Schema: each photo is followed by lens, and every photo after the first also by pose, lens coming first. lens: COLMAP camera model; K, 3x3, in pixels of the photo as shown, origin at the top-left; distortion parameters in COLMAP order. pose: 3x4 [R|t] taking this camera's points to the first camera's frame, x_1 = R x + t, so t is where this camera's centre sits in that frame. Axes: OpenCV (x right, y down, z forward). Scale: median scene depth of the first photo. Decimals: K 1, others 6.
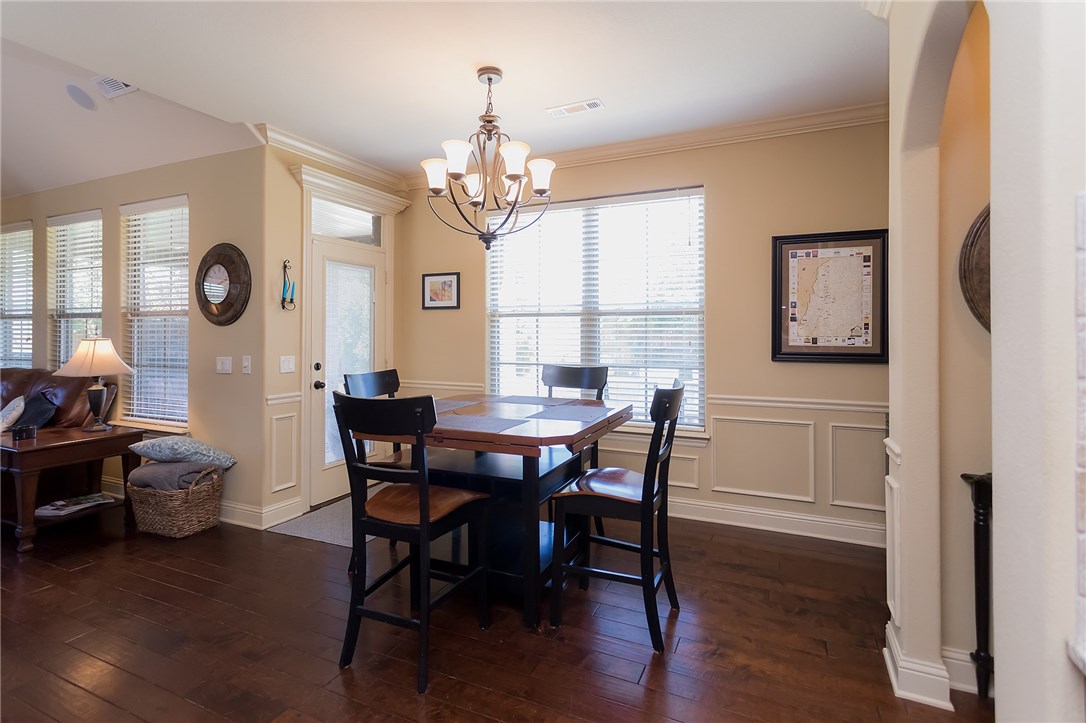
lens RADIAL K [[525.8, 0, 539.5], [0, 525.8, 329.0], [0, 0, 1]] dist [0.004518, 0.000835]
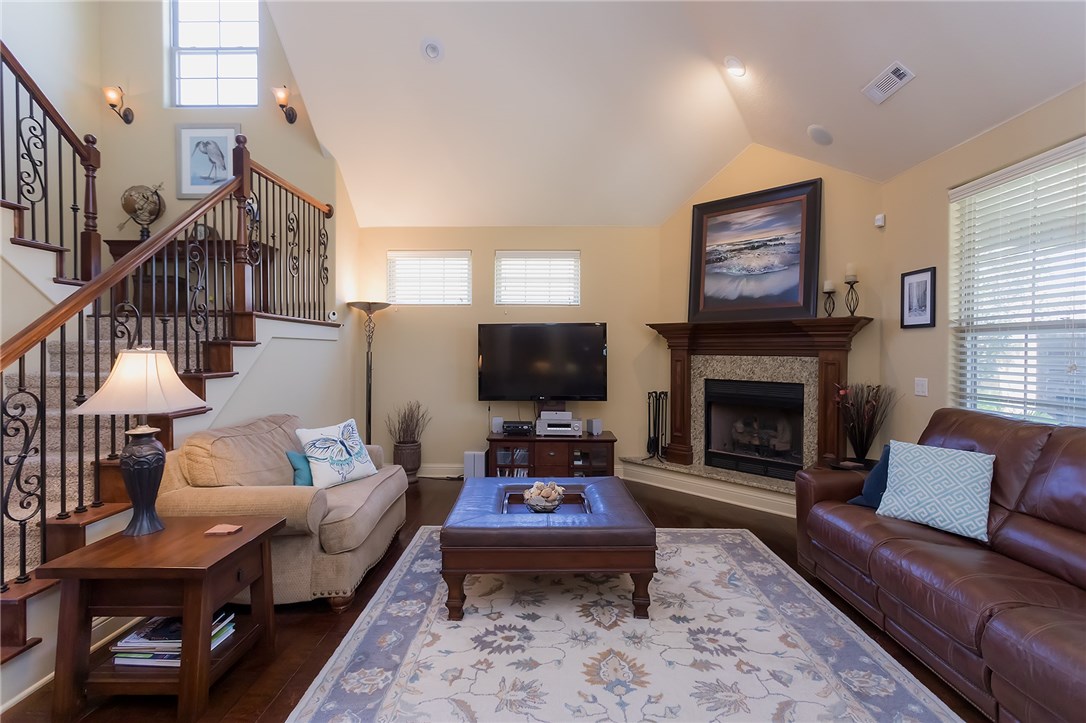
lens RADIAL K [[525.8, 0, 546.0], [0, 525.8, 352.7], [0, 0, 1]] dist [0.004518, 0.000835]
pose [[0.392558, 0.009876, -0.919674, -0.922149], [-0.004876, 0.999951, 0.008657, 0.003382], [0.919714, 0.001086, 0.392587, 0.420736]]
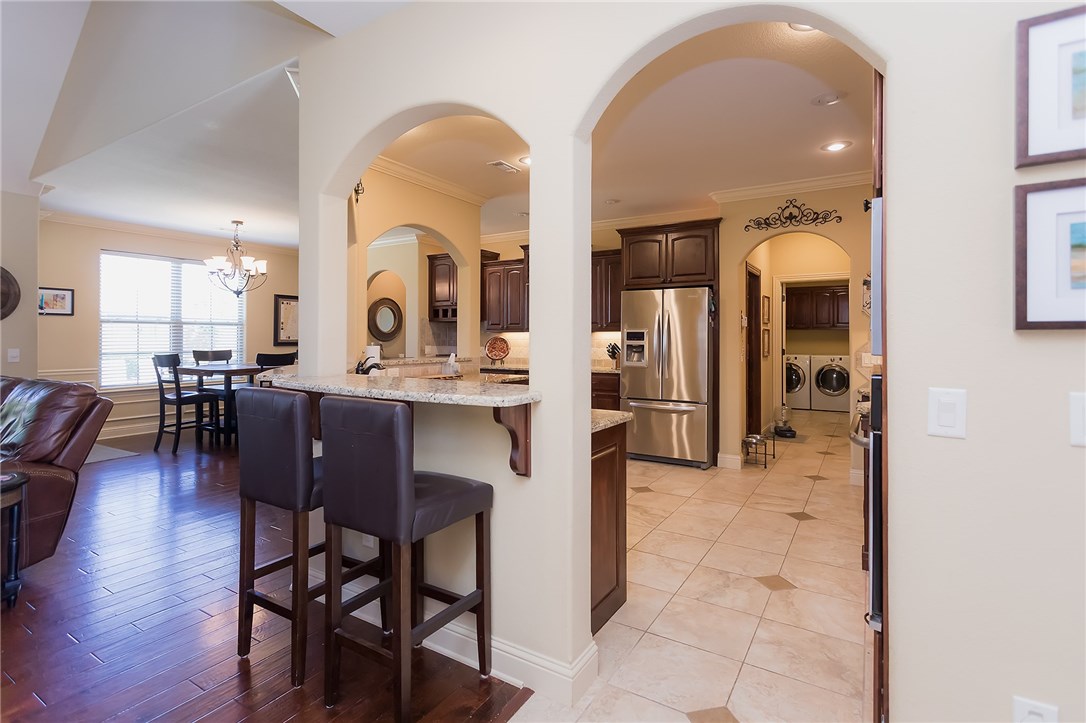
lens RADIAL K [[525.8, 0, 535.2], [0, 525.8, 337.1], [0, 0, 1]] dist [0.004518, 0.000835]
pose [[0.140715, 0.004016, 0.990042, -1.662953], [-0.003147, 0.999989, -0.003609, 0.022953], [-0.990045, -0.002608, 0.140726, -0.482796]]
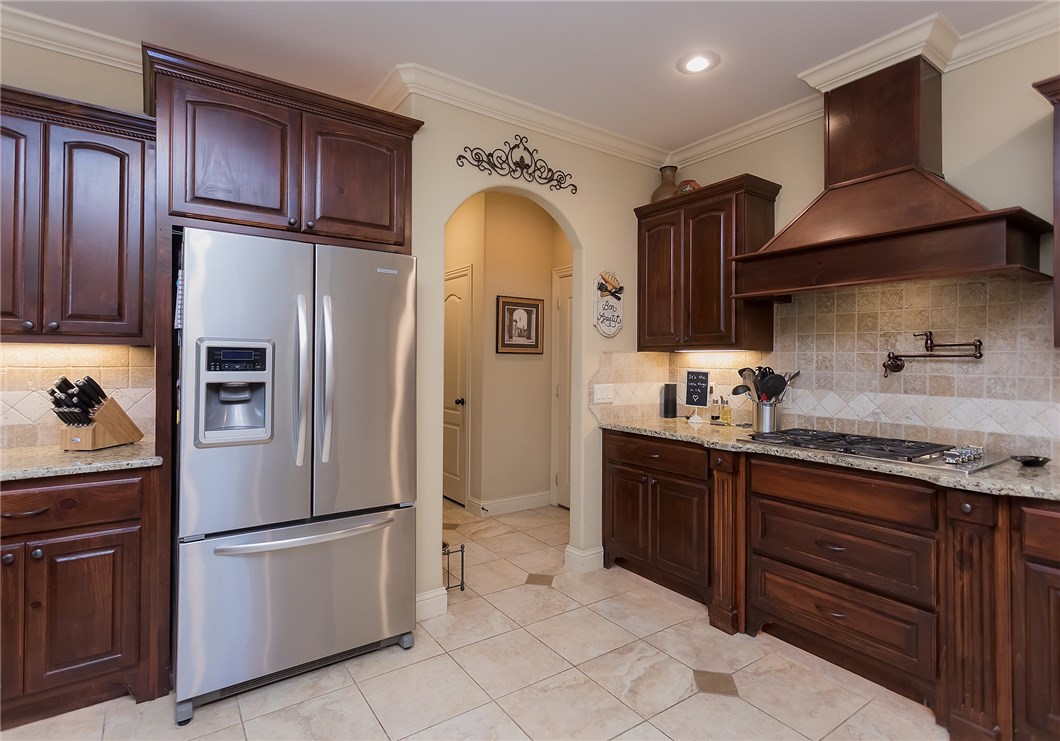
lens RADIAL K [[531.3, 0, 528.2], [0, 531.3, 358.4], [0, 0, 1]] dist [0.002767, 0.001078]
pose [[-0.861031, -0.001632, 0.508550, -0.715331], [-0.005351, 0.999969, -0.005850, 0.015420], [-0.508524, -0.007758, -0.861013, -0.248269]]
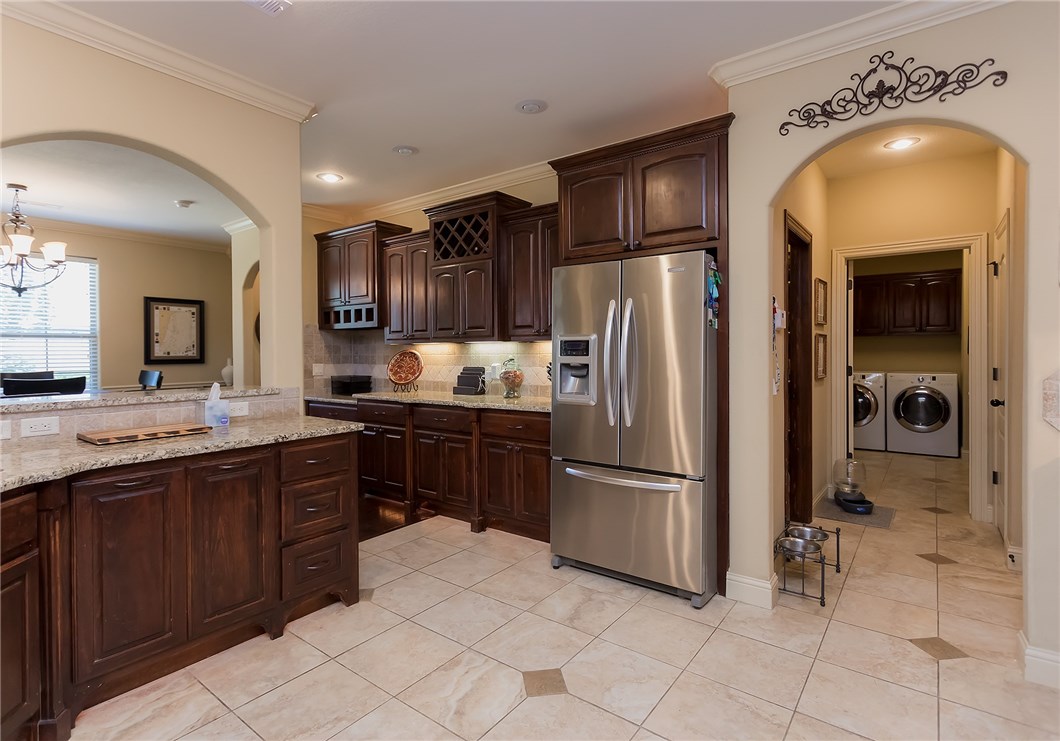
lens RADIAL K [[531.3, 0, 522.4], [0, 531.3, 357.2], [0, 0, 1]] dist [0.002767, 0.001078]
pose [[0.228463, -0.012857, 0.973468, -0.997161], [0.005383, 0.999914, 0.011943, 0.018545], [-0.973538, 0.002512, 0.228512, -0.657647]]
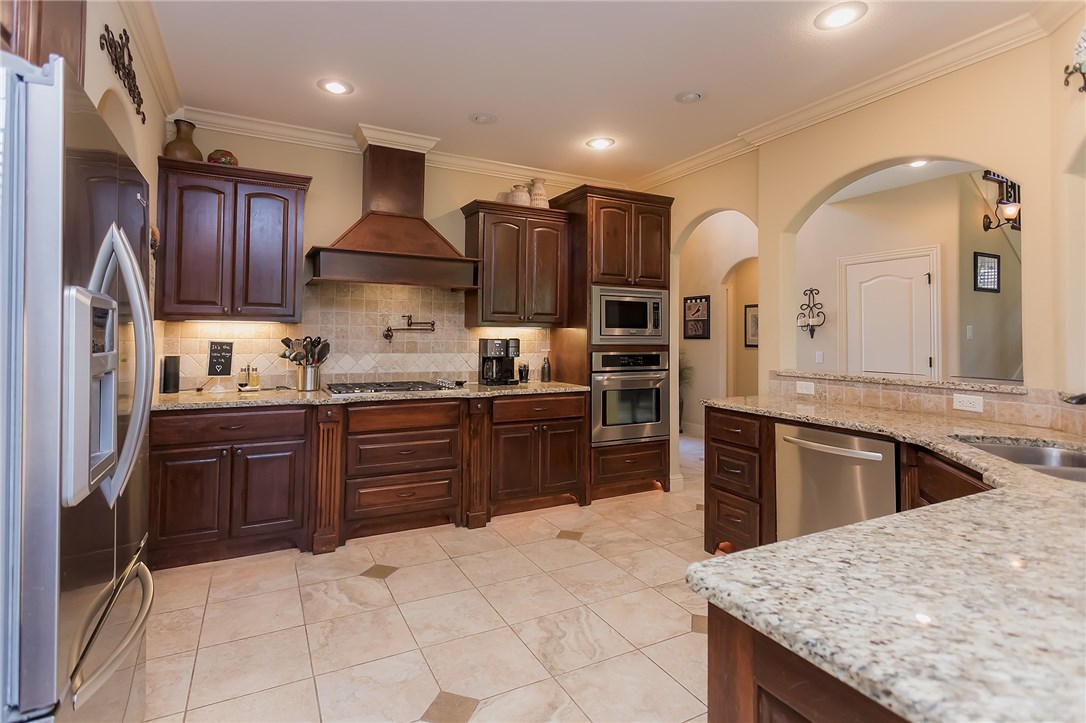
lens RADIAL K [[525.8, 0, 538.1], [0, 525.8, 325.0], [0, 0, 1]] dist [0.004518, 0.000835]
pose [[-0.612276, -0.020276, -0.790384, -0.128469], [-0.008345, 0.999781, -0.019183, 0.015110], [0.790600, -0.005149, -0.612311, -0.195042]]
